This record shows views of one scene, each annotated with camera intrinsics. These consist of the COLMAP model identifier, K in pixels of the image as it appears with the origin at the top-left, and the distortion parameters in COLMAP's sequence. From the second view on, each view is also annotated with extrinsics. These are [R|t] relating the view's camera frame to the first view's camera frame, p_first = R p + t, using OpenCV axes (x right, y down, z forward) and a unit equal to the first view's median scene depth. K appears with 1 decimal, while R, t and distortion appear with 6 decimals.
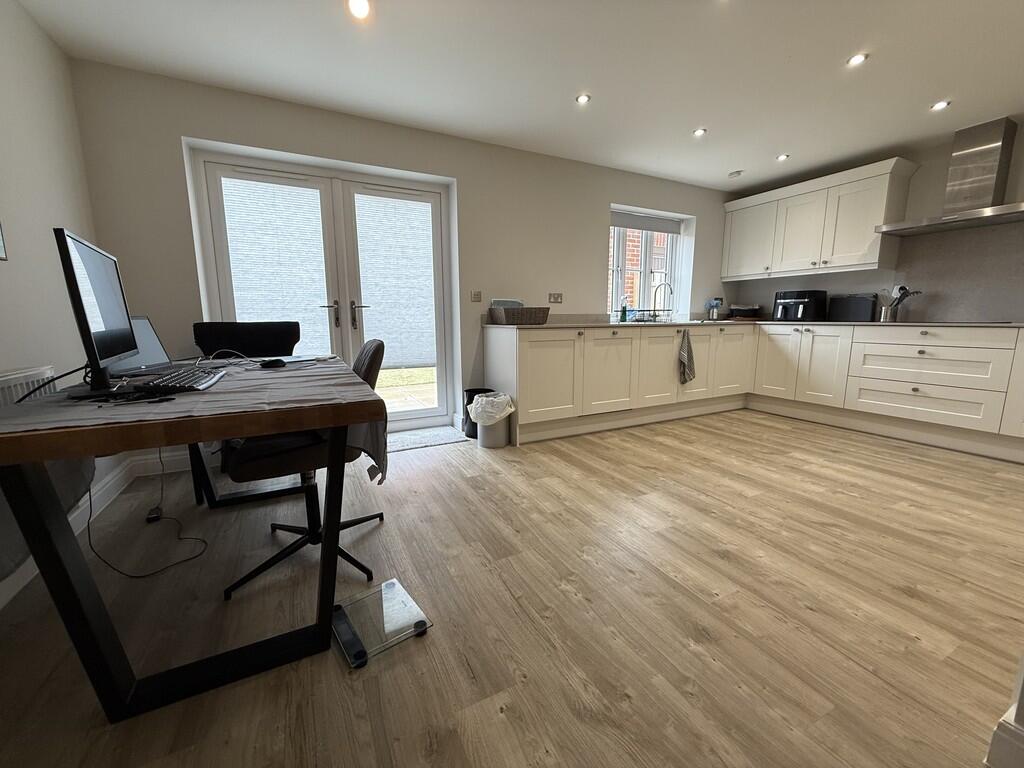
lens RADIAL K [[408.0, 0, 512.0], [0, 408.0, 382.4], [0, 0, 1]] dist [0.001712, -0.000730]
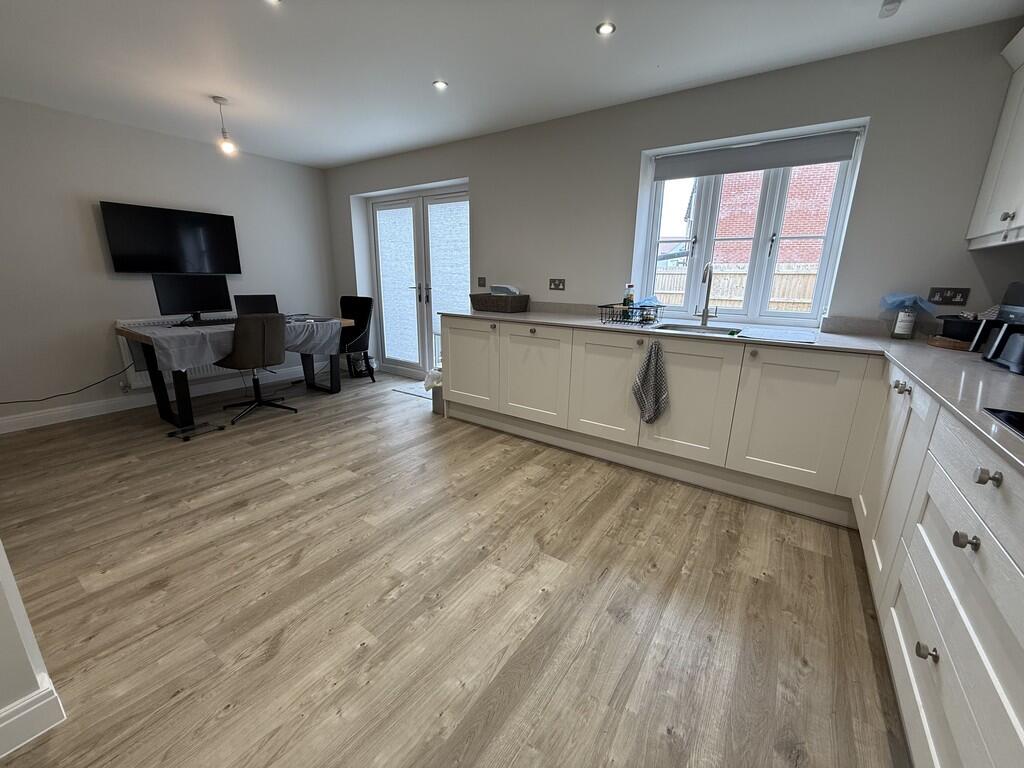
lens RADIAL K [[408.0, 0, 513.2], [0, 408.0, 384.3], [0, 0, 1]] dist [0.001712, -0.000730]
pose [[0.472390, 0.239746, -0.848156, 1.072235], [-0.157771, 0.969753, 0.186245, -0.181063], [0.867154, 0.045834, 0.495927, 0.601993]]
